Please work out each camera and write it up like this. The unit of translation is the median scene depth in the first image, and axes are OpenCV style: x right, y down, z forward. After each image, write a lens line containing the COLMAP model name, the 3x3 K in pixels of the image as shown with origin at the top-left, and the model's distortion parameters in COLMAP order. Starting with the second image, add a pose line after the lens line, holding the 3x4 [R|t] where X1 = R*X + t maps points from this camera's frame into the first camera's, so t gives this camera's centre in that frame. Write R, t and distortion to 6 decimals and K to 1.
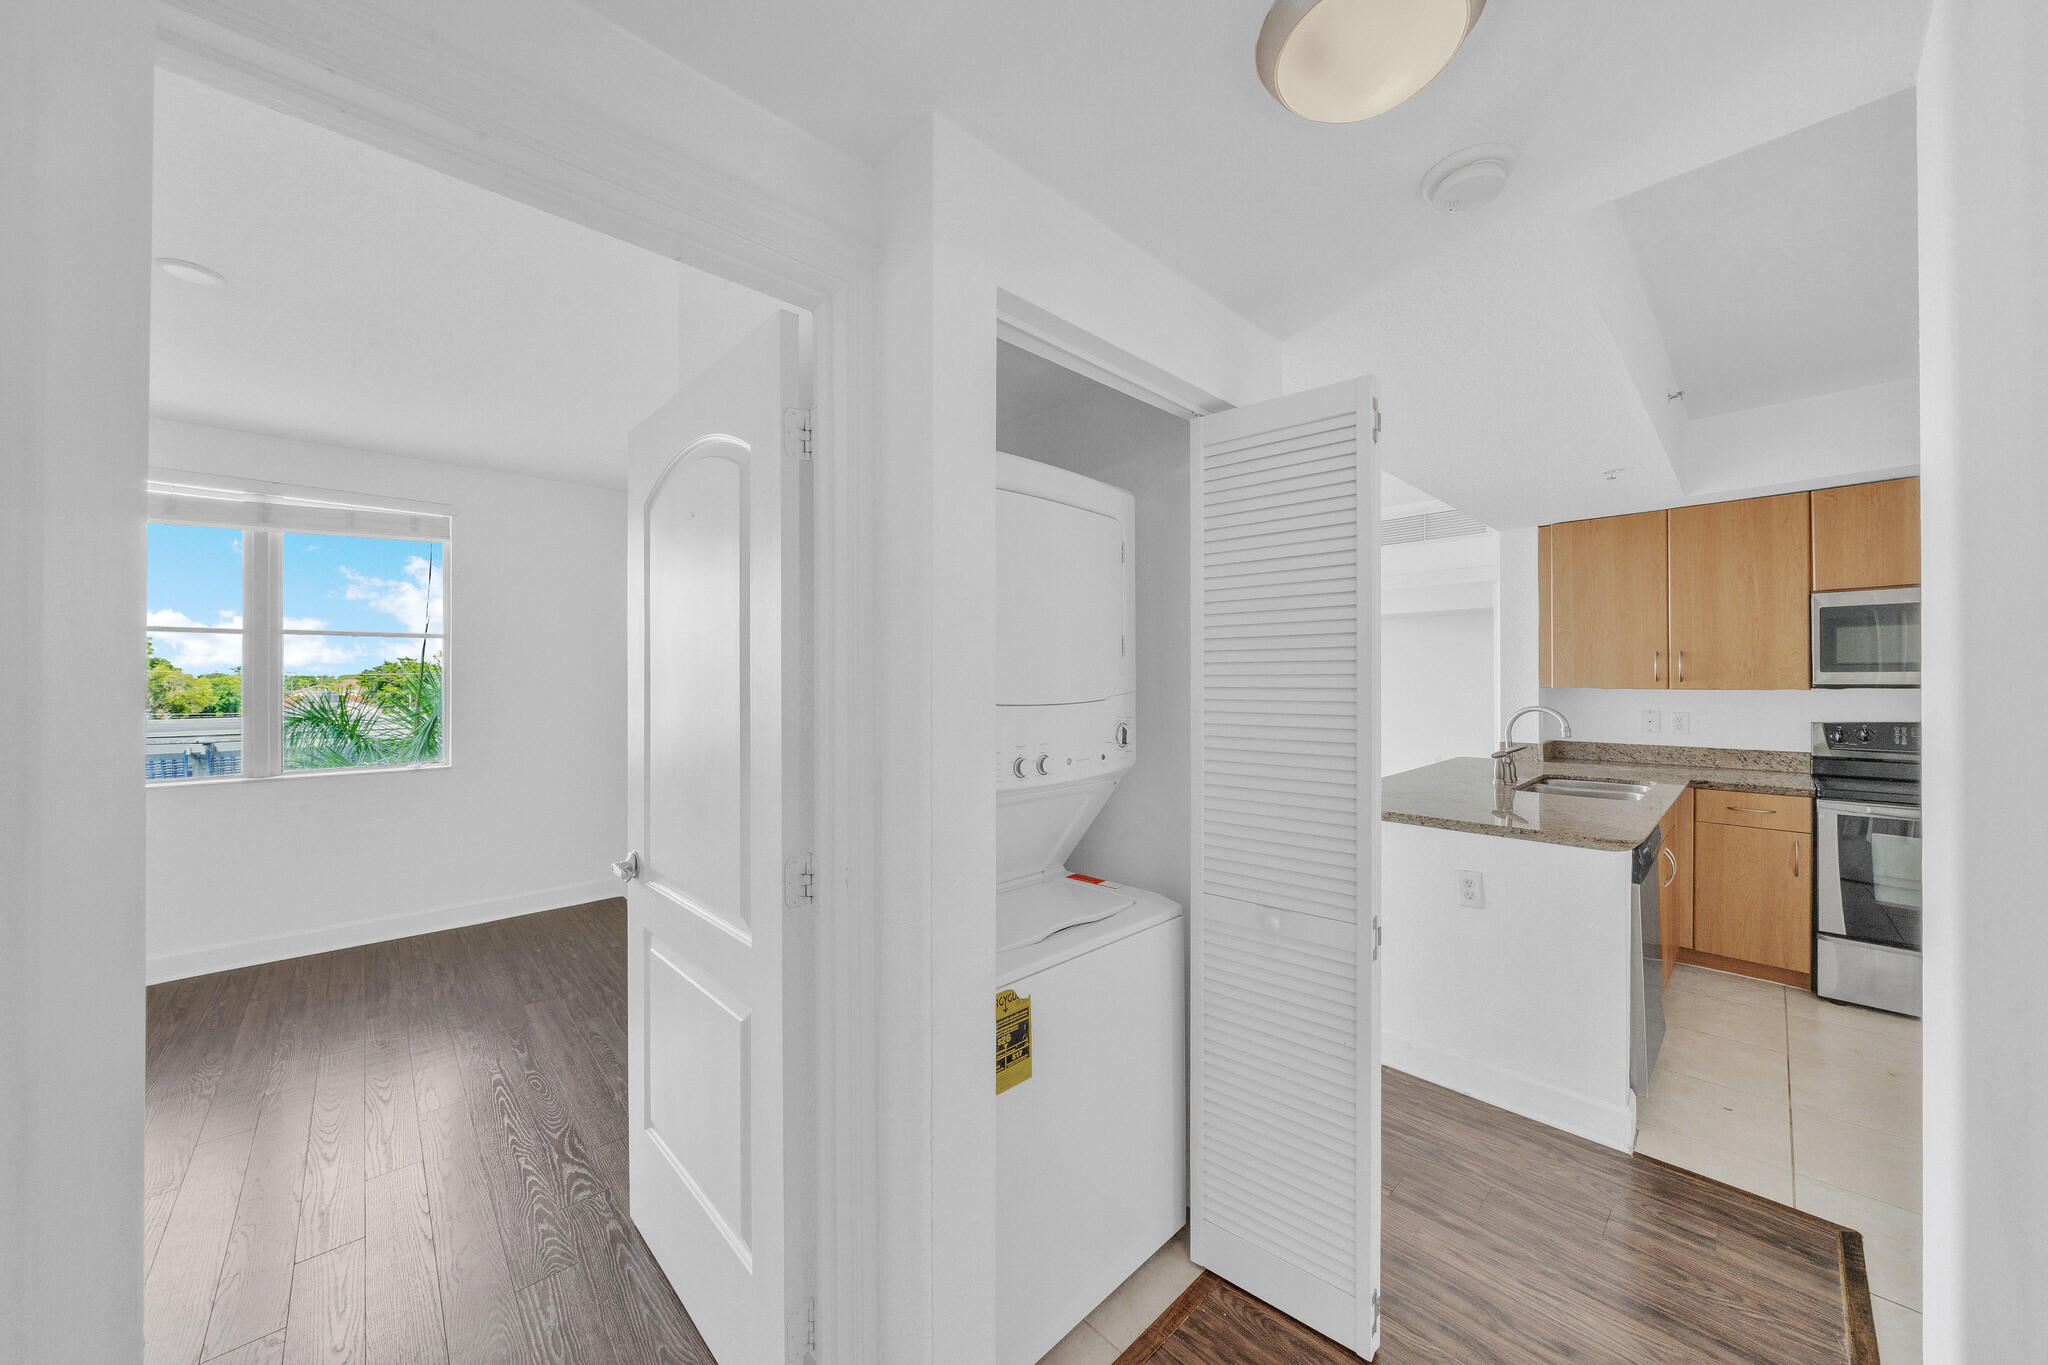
lens RADIAL K [[701.8, 0, 1019.6], [0, 701.8, 677.1], [0, 0, 1]] dist [-0.014891, -0.000023]
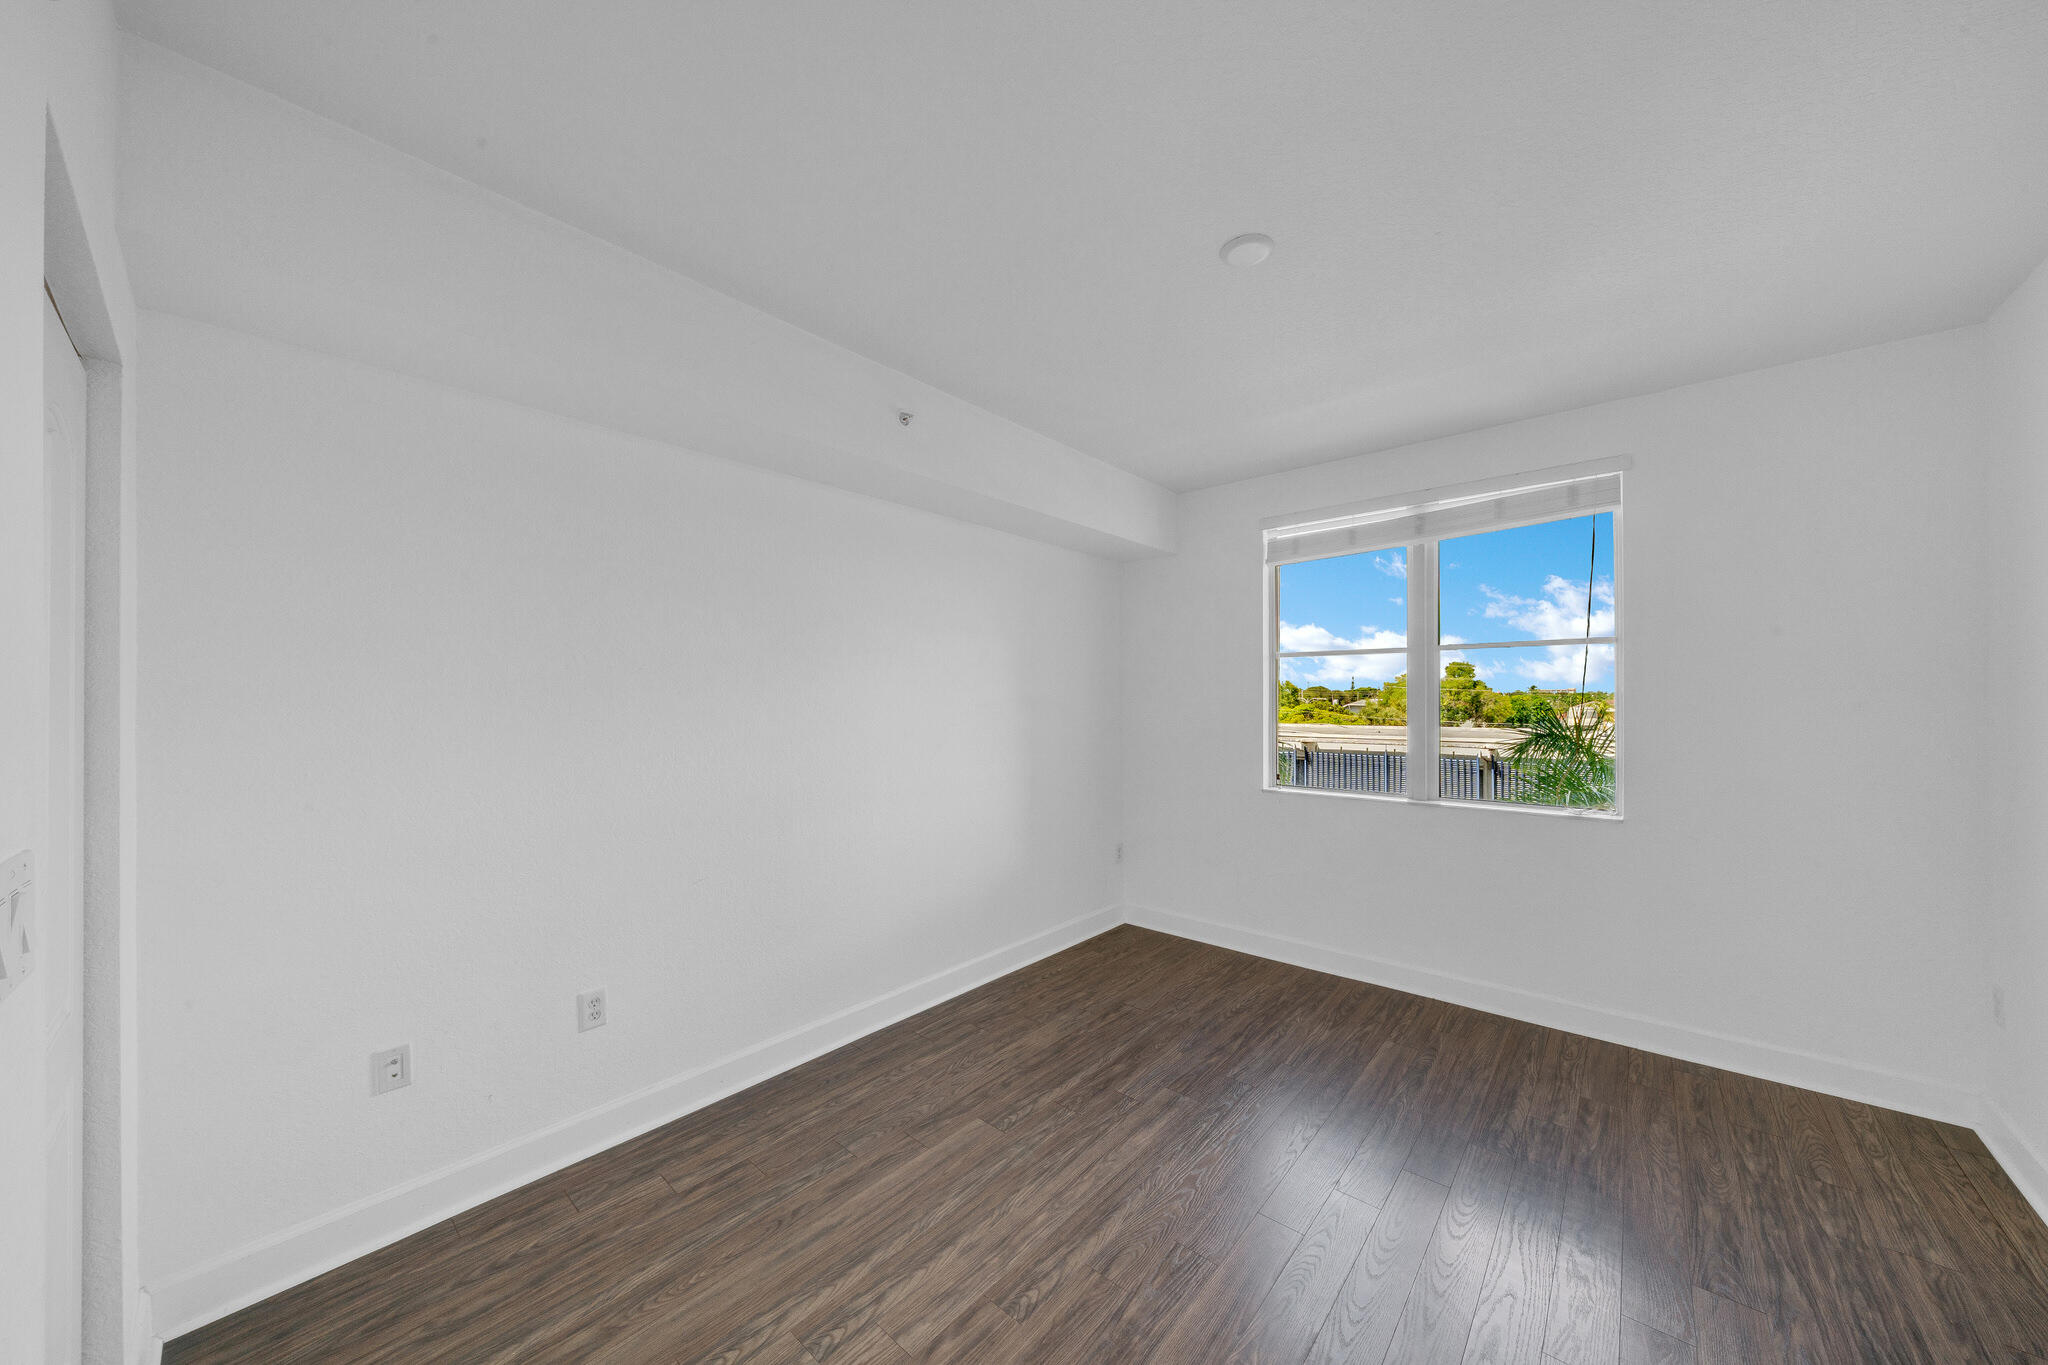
lens RADIAL K [[709.0, 0, 1027.4], [0, 709.0, 695.6], [0, 0, 1]] dist [-0.002118, -0.000240]
pose [[0.108910, -0.000019, -0.994052, -0.179951], [0.000879, 1.000000, 0.000077, -0.000813], [0.994051, -0.000882, 0.108910, 0.351181]]
